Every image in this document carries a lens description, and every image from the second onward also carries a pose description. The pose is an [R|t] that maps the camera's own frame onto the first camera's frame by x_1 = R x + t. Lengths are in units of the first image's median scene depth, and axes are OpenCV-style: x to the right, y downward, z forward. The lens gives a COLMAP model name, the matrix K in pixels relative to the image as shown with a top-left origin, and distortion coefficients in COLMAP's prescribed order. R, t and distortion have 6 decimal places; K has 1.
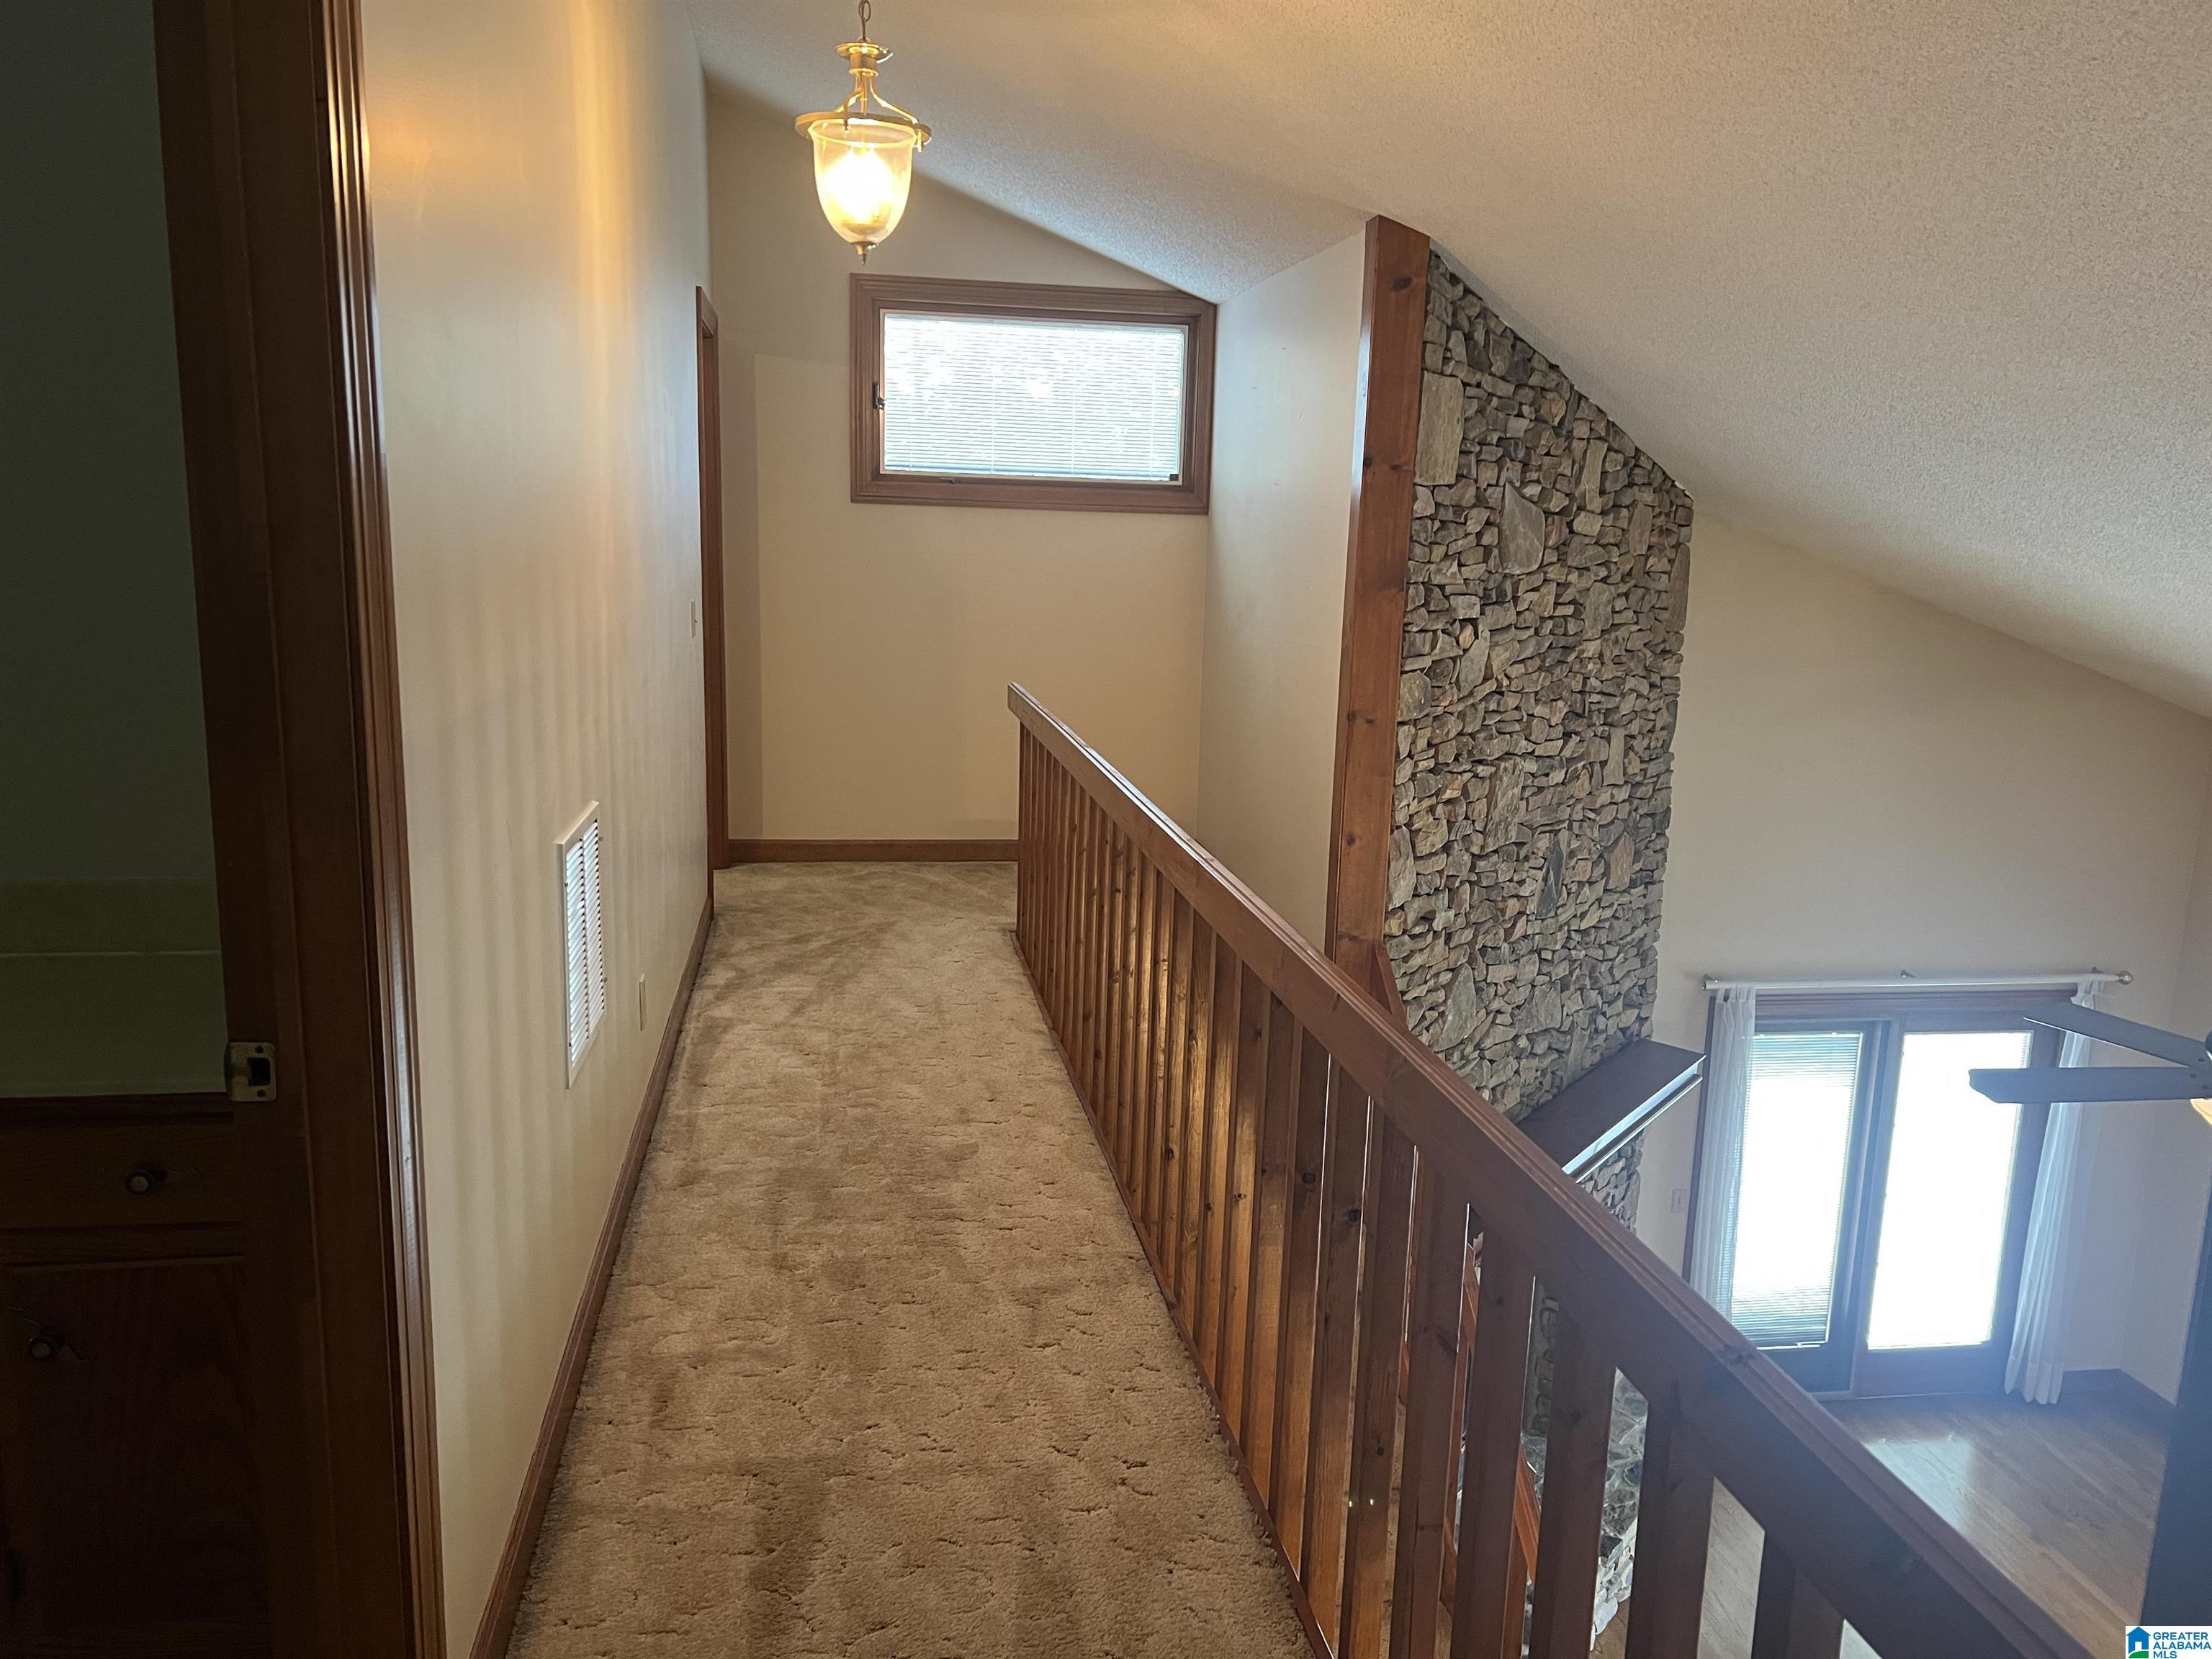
lens RADIAL K [[1662.8, 0, 1112.1], [0, 1662.8, 830.5], [0, 0, 1]] dist [0.029652, -0.037636]
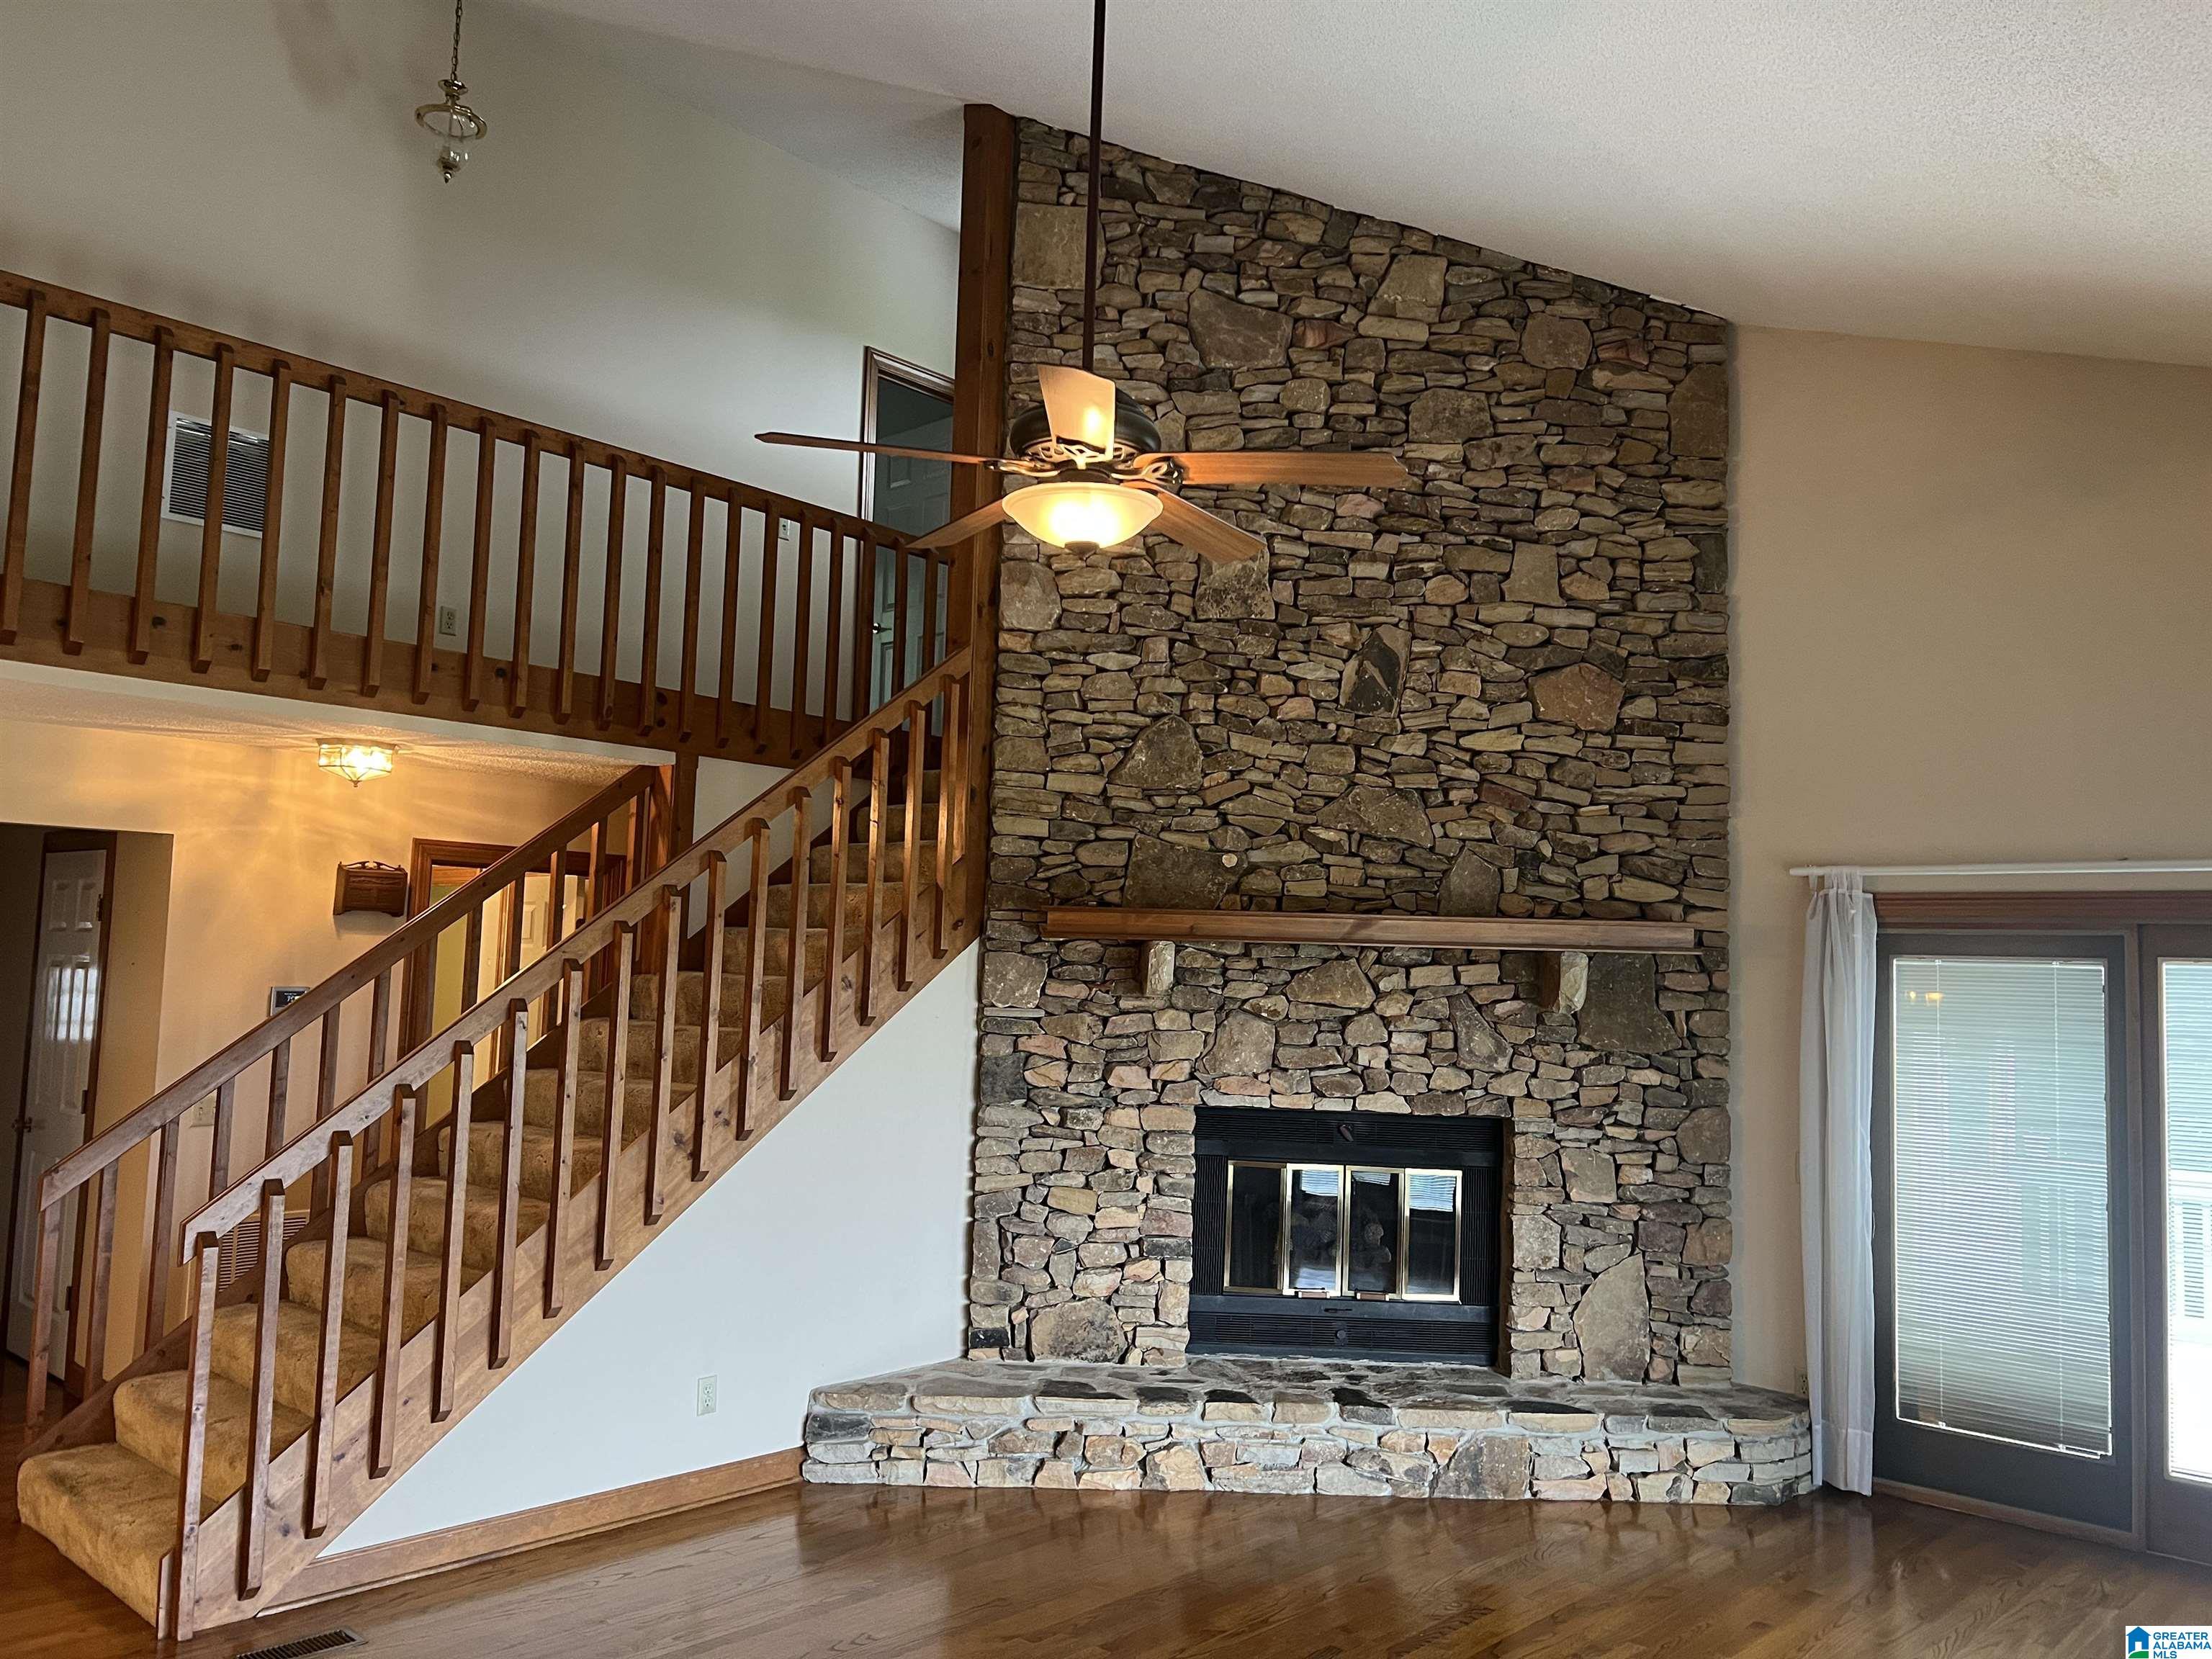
lens RADIAL K [[1662.8, 0, 1115.2], [0, 1662.8, 817.9], [0, 0, 1]] dist [0.029652, -0.037636]
pose [[0.626726, -0.069591, -0.776126, 0.788894], [-0.155005, 0.964967, -0.211691, 0.292315], [0.763667, 0.252975, 0.593983, 0.269389]]
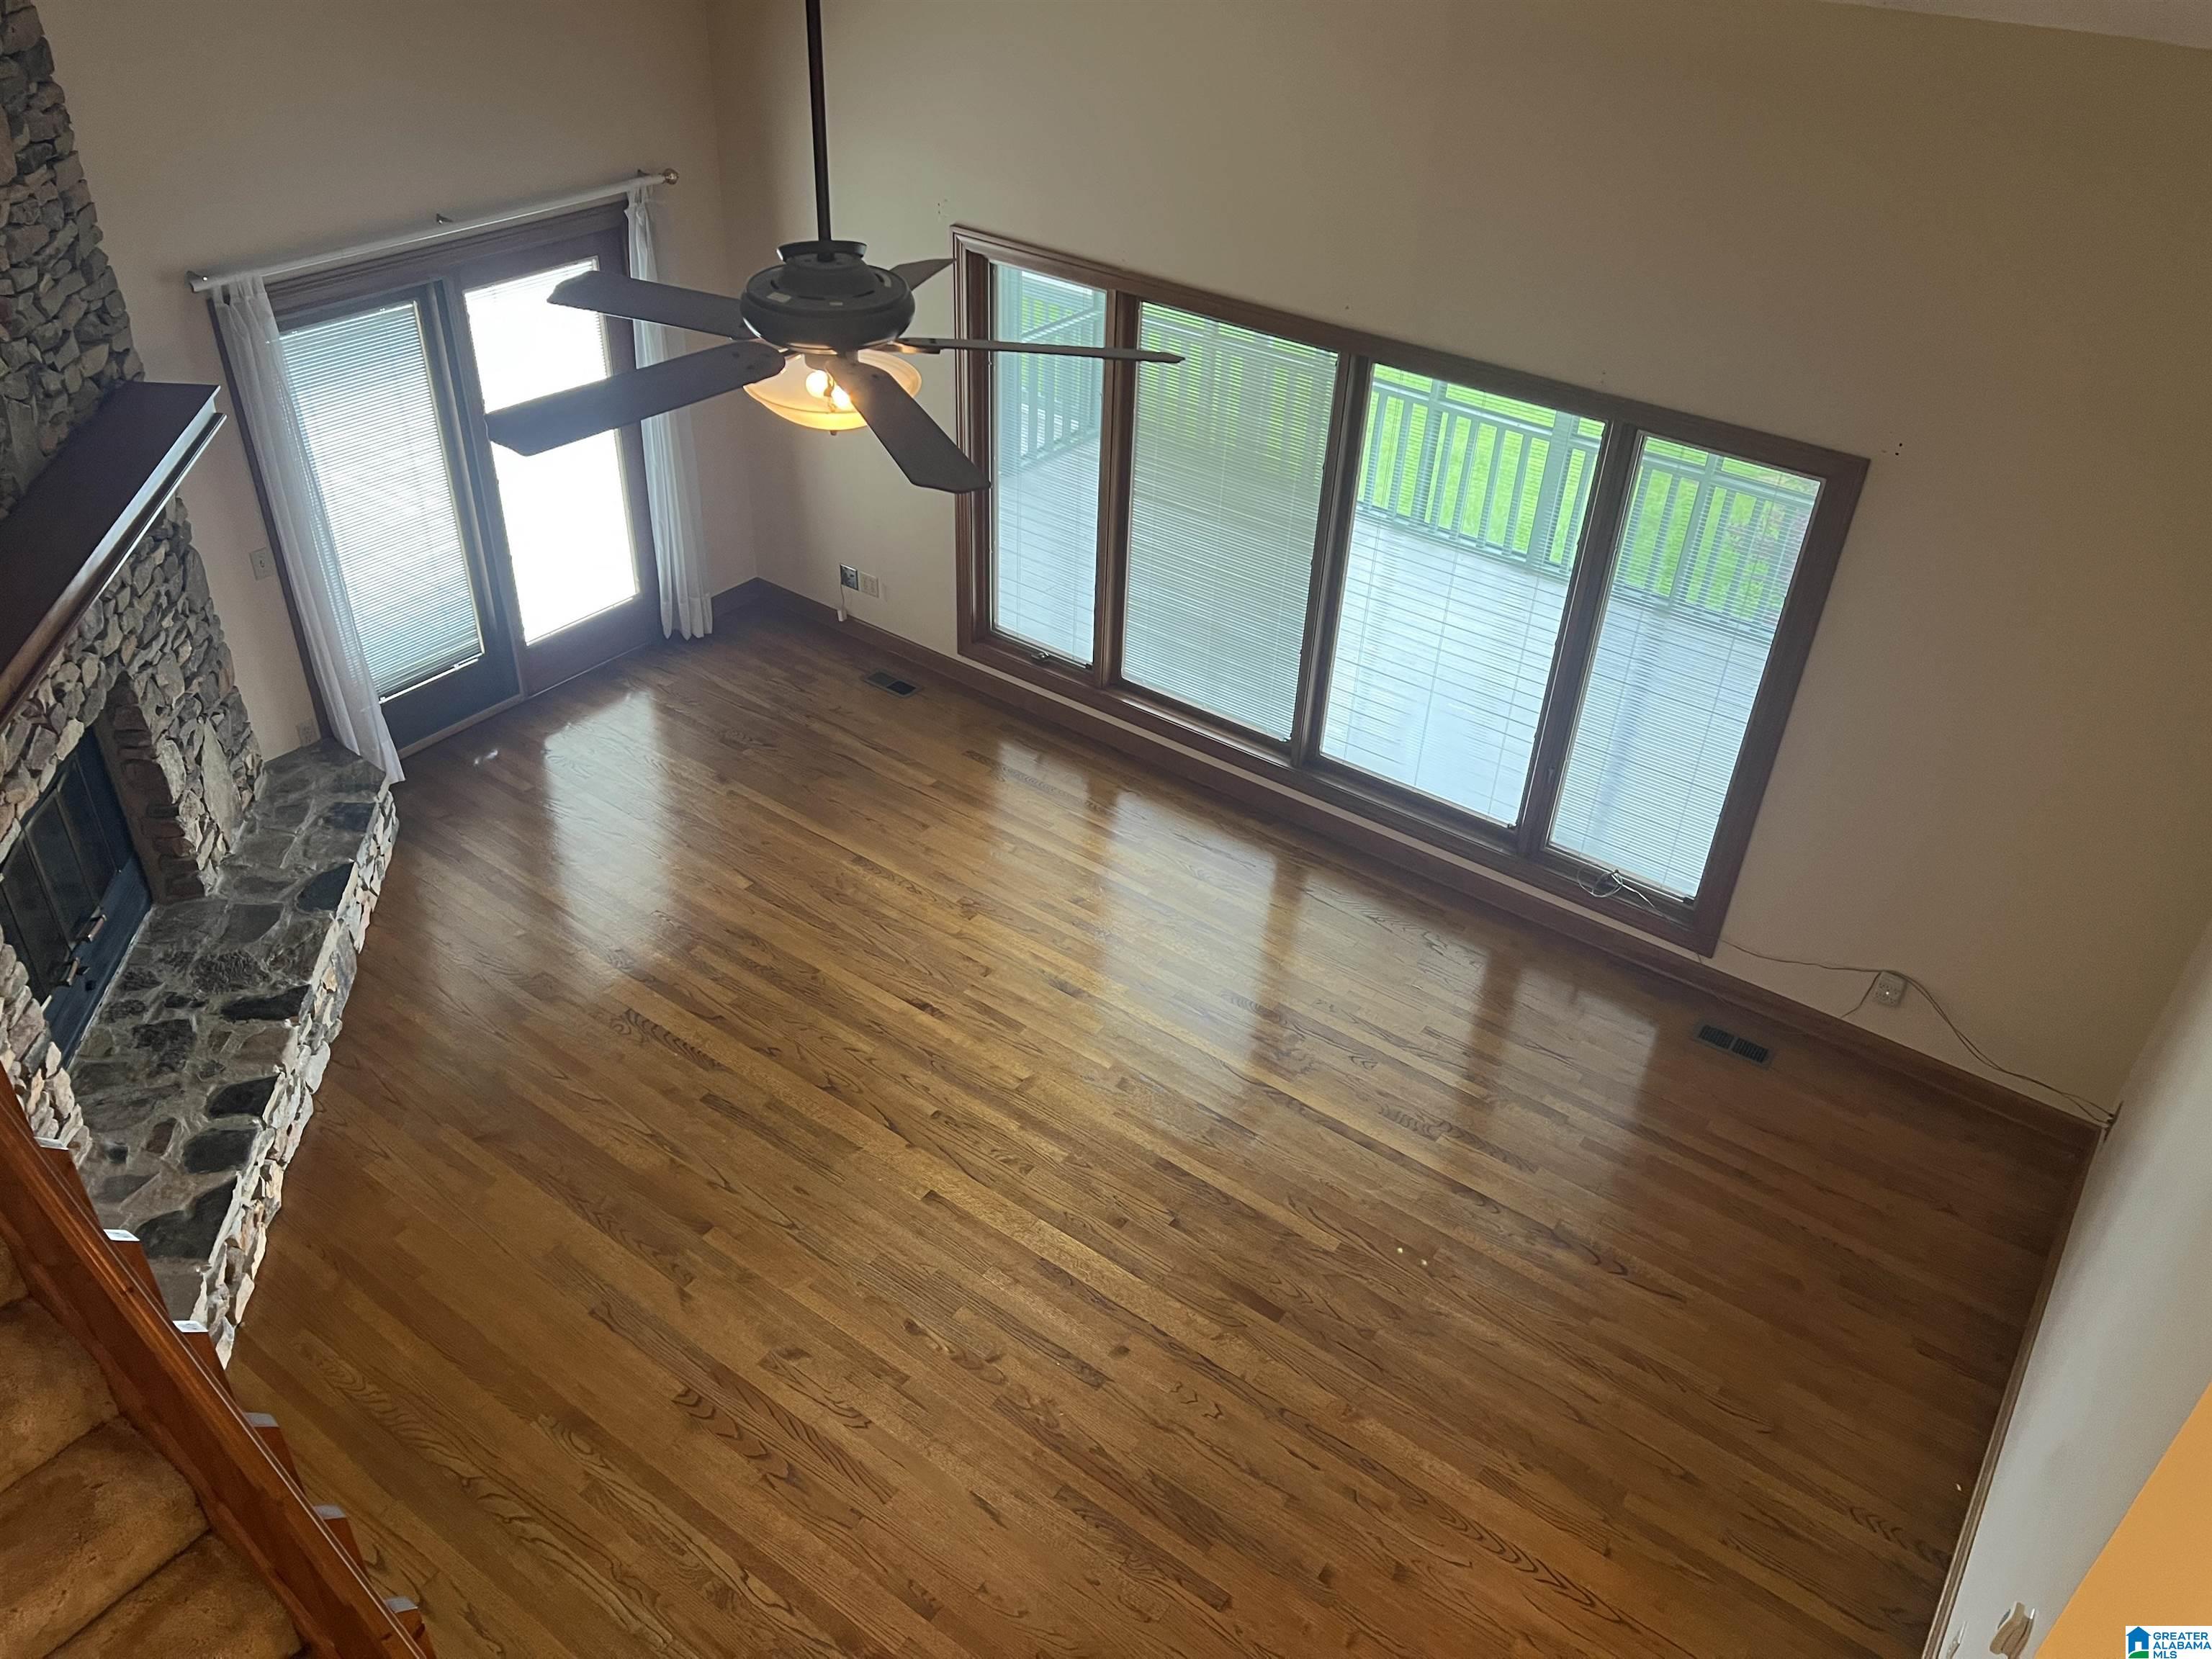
lens RADIAL K [[1662.8, 0, 1126.8], [0, 1662.8, 807.6], [0, 0, 1]] dist [0.029652, -0.037636]
pose [[0.701642, -0.398835, 0.590448, 0.113914], [0.102990, 0.876730, 0.469827, -0.012800], [-0.705047, -0.268840, 0.656227, 0.147071]]
